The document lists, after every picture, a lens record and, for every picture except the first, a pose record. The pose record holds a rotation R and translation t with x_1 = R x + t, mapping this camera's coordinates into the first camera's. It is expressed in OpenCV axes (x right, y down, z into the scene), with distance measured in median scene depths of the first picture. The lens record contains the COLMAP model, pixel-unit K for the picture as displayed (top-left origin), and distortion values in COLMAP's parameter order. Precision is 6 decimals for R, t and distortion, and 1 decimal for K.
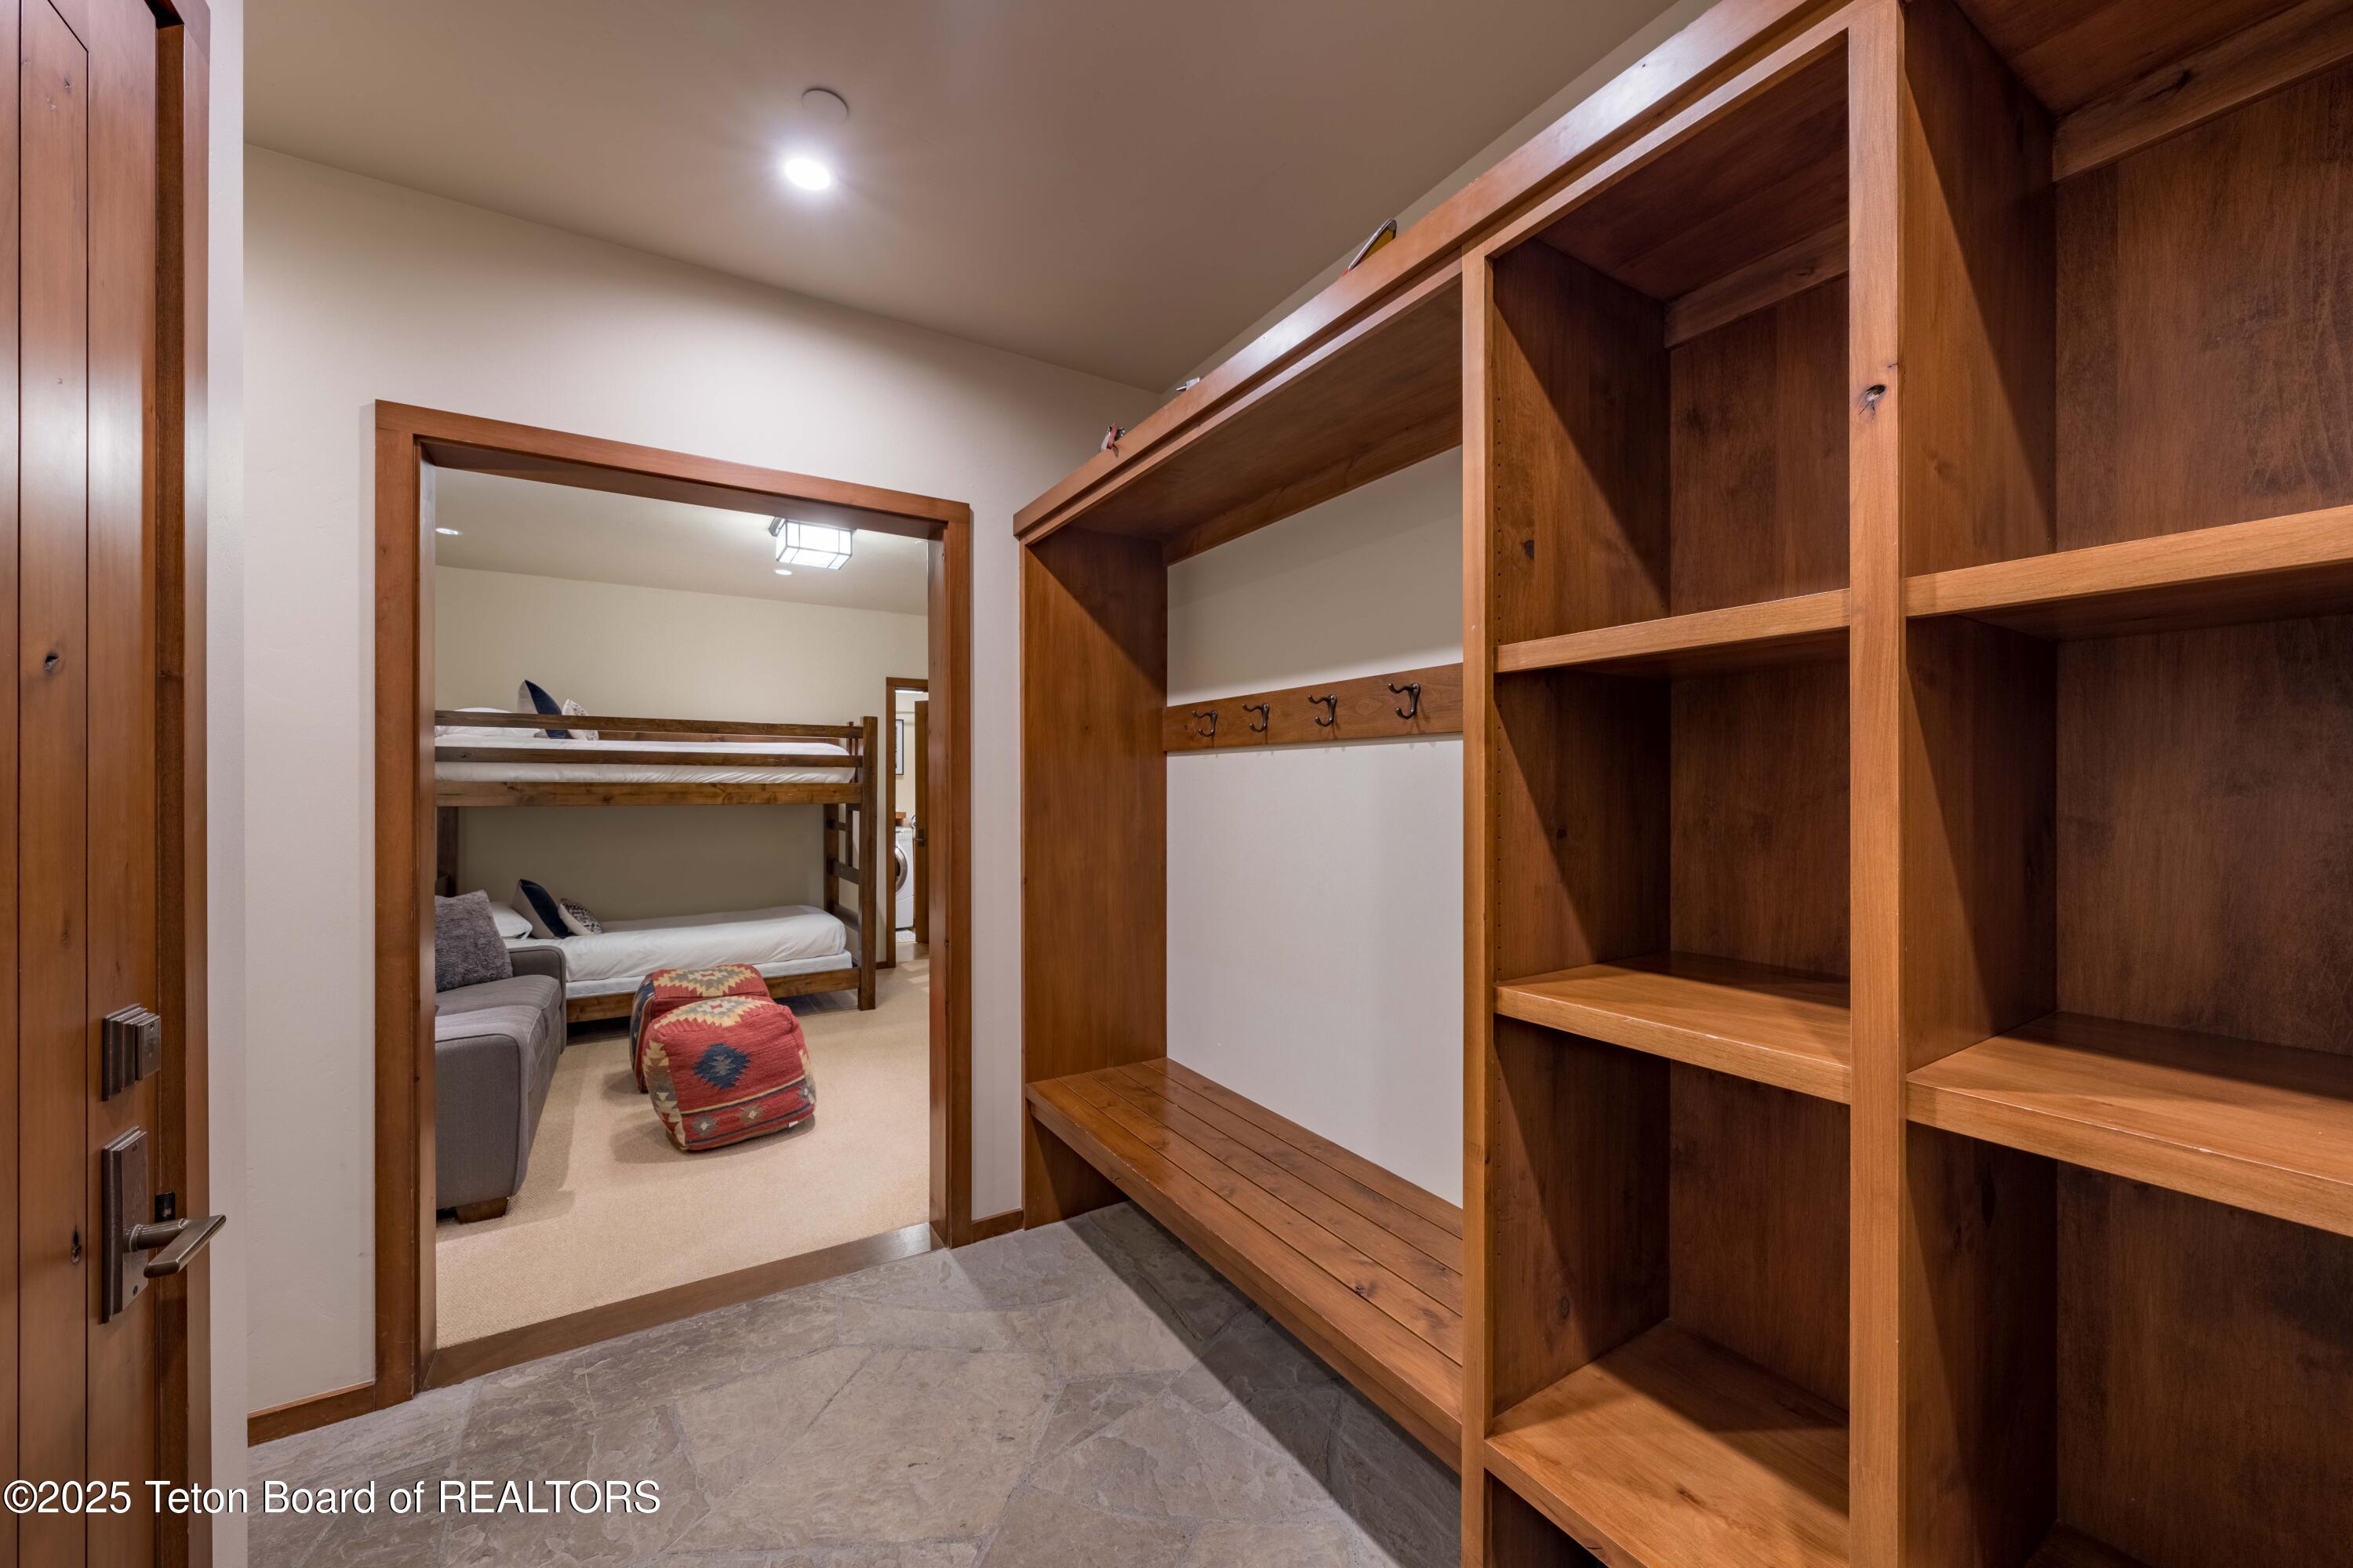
lens RADIAL K [[864.3, 0, 1176.5], [0, 864.3, 784.0], [0, 0, 1]] dist [-0.000072, 0.000000]
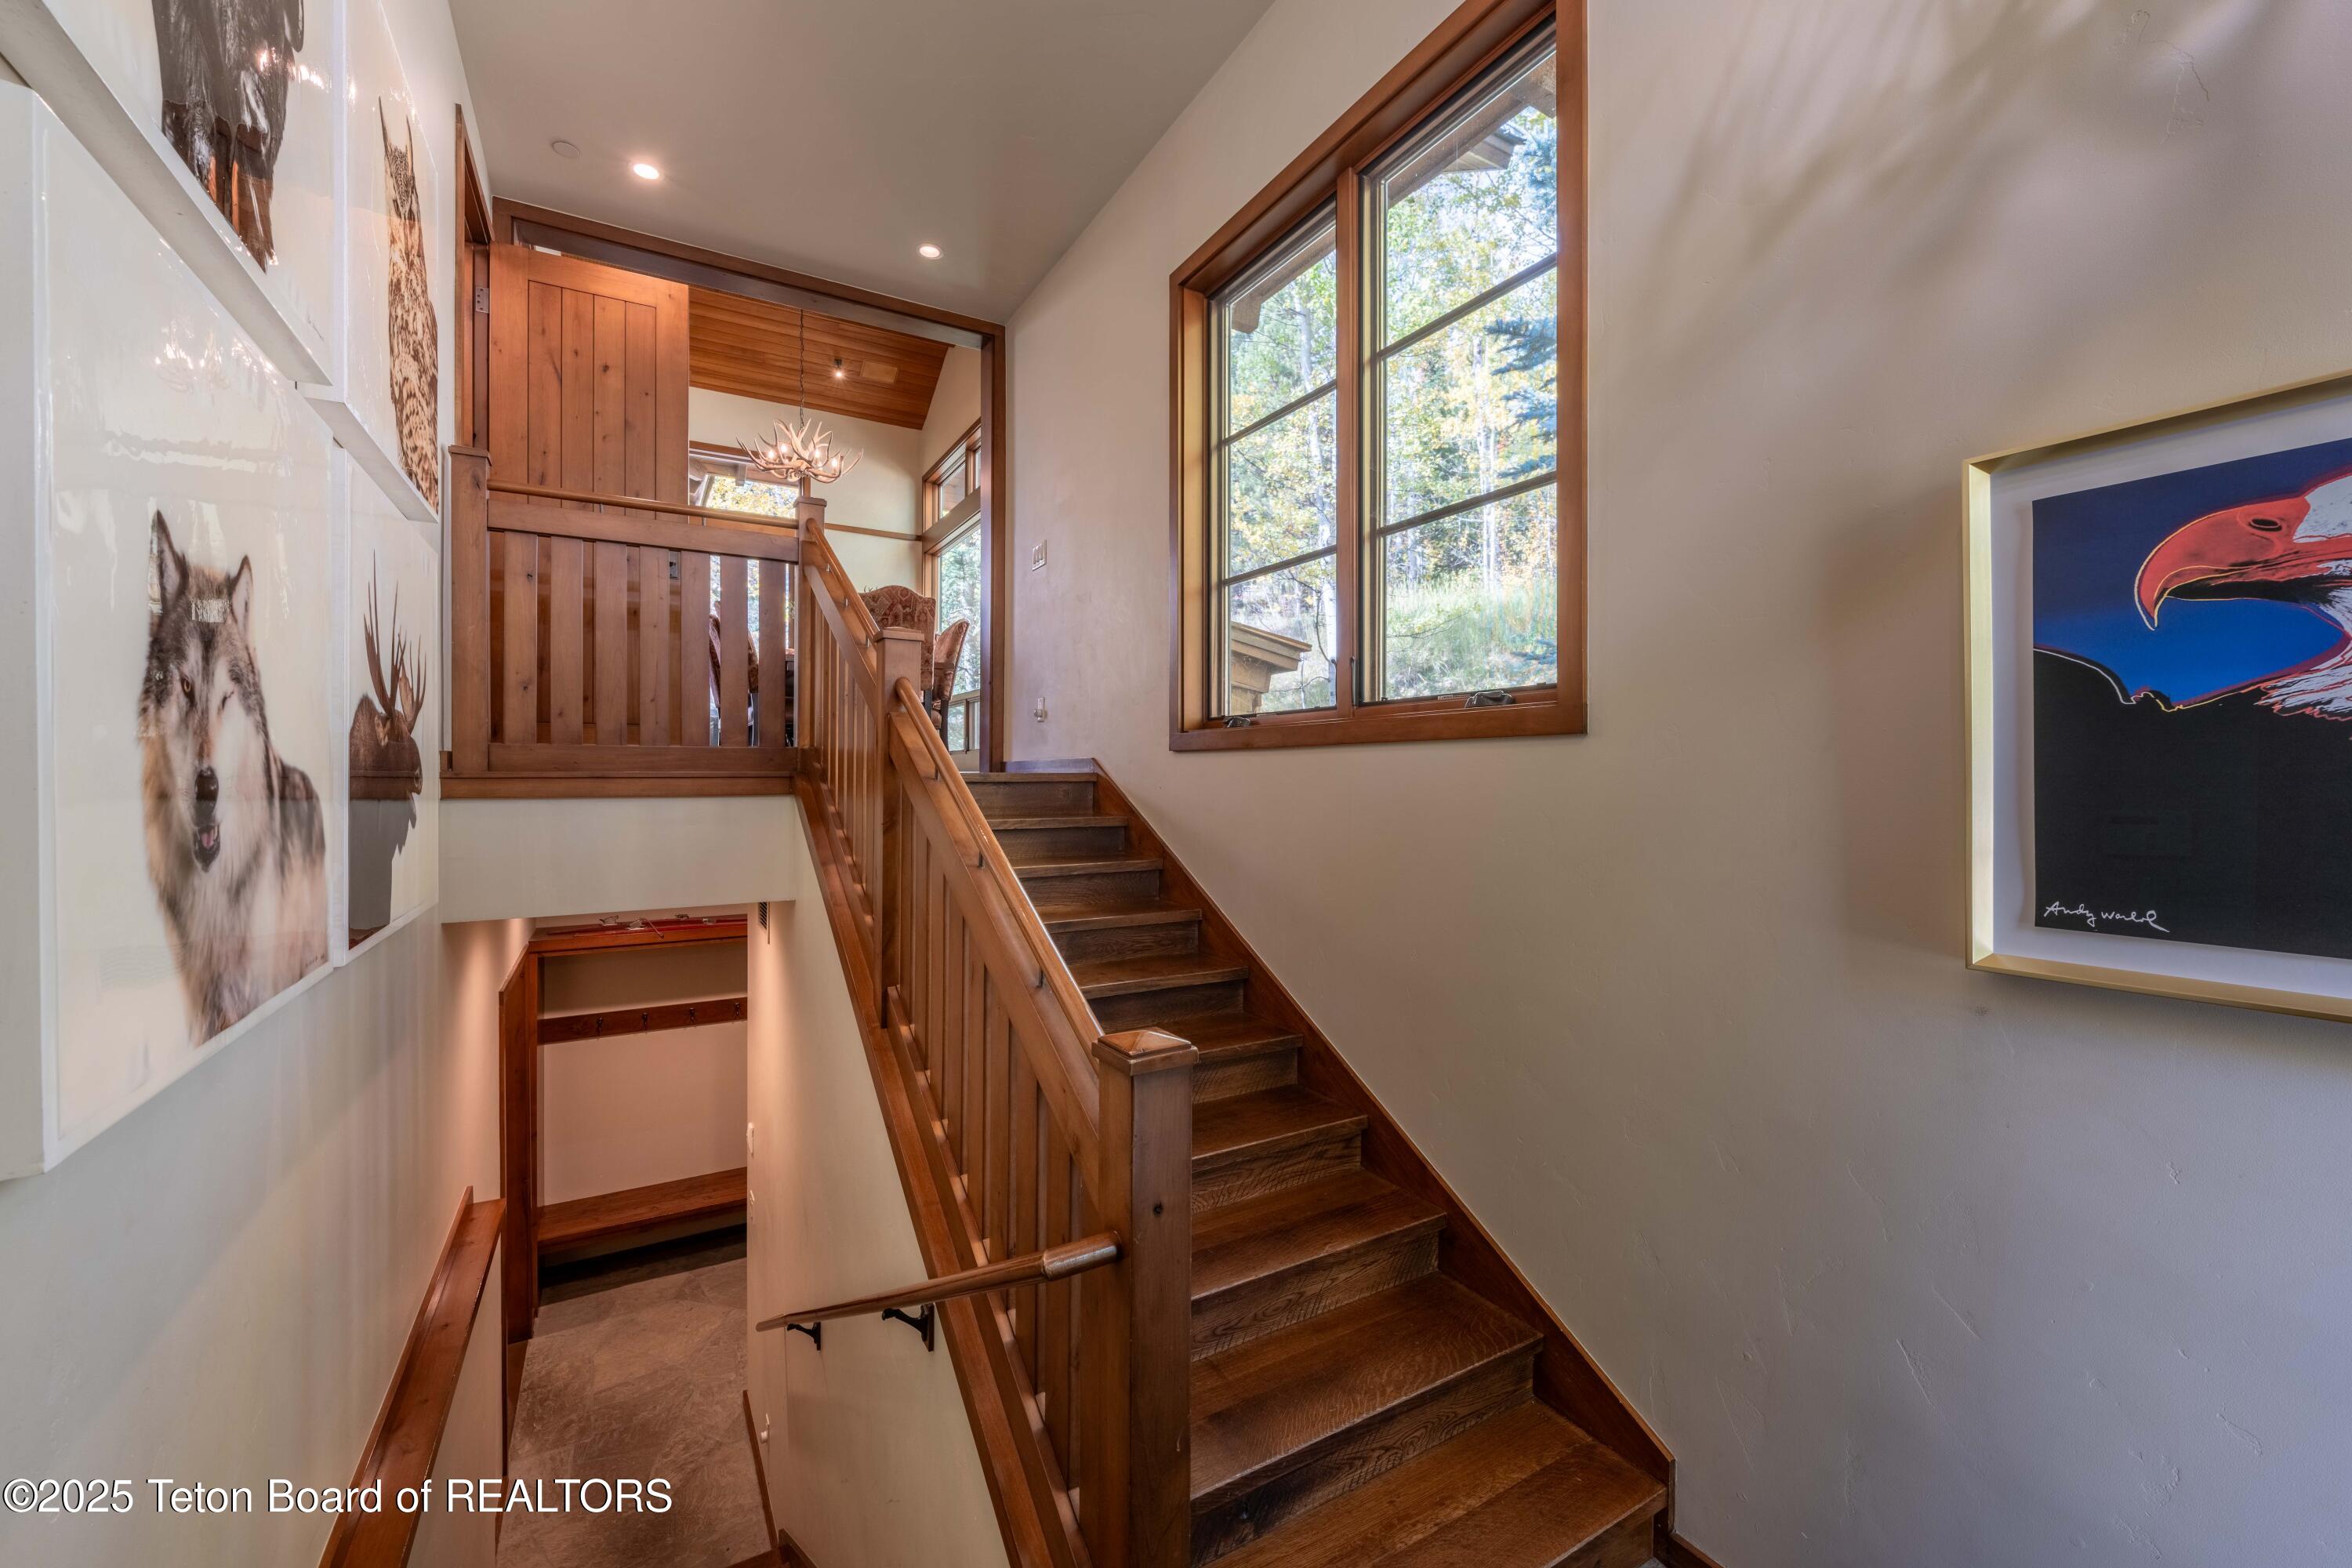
lens RADIAL K [[925.7, 0, 1176.0], [0, 925.7, 784.0], [0, 0, 1]] dist [-0.001711, 0.001002]
pose [[0.013431, -0.003476, 0.999904, -2.632220], [-0.000242, 0.999994, 0.003480, -0.799750], [-0.999910, -0.000289, 0.013430, -0.517017]]
